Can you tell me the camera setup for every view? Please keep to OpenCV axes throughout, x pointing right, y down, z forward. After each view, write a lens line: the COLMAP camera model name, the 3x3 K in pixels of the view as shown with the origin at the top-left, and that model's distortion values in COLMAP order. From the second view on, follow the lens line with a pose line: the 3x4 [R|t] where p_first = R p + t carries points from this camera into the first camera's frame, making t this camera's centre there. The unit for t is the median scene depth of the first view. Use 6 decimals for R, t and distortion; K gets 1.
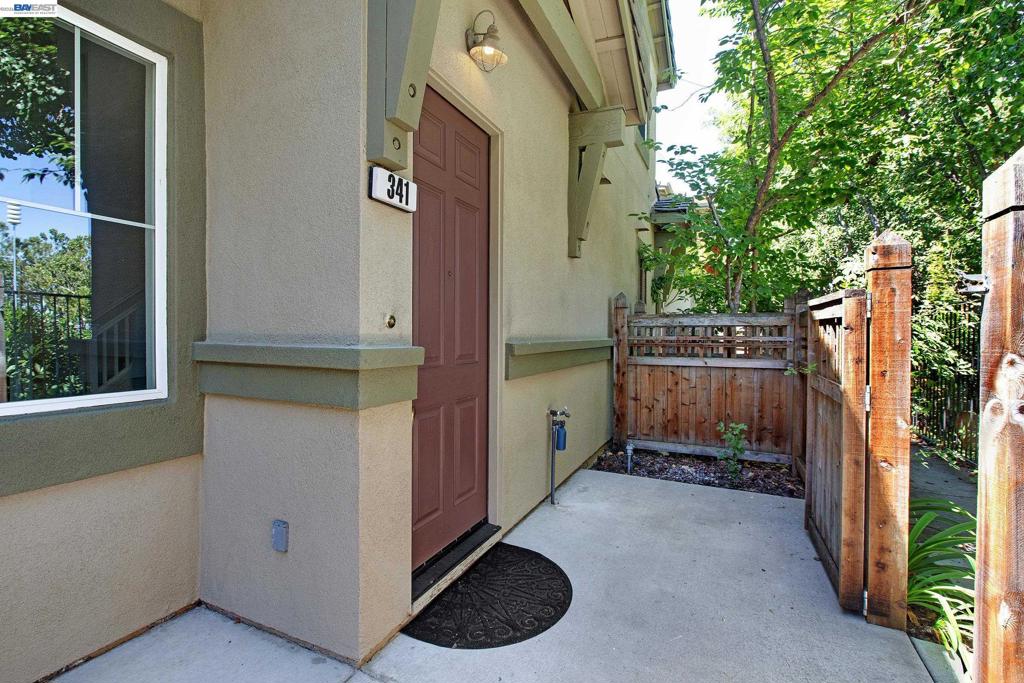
lens RADIAL K [[457.1, 0, 512.8], [0, 457.1, 337.9], [0, 0, 1]] dist [-0.014623, -0.000218]
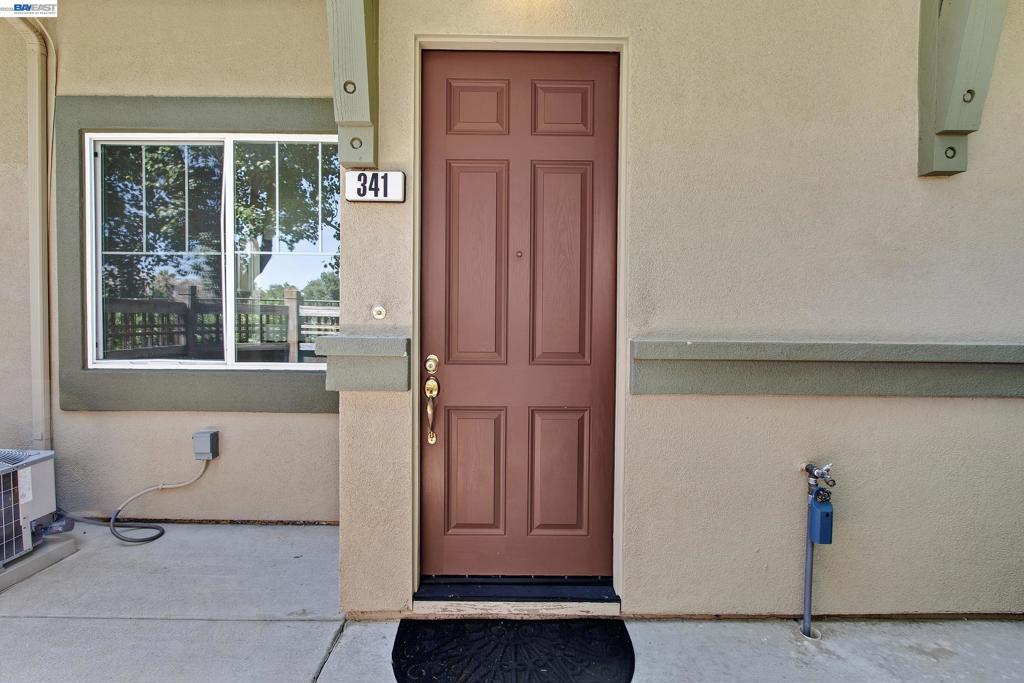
lens RADIAL K [[457.1, 0, 512.8], [0, 457.1, 337.9], [0, 0, 1]] dist [-0.014623, -0.000218]
pose [[0.441609, 0.021730, -0.896944, 0.794744], [-0.018662, 0.999713, 0.015032, -0.000802], [0.897014, 0.010100, 0.441888, 0.806815]]
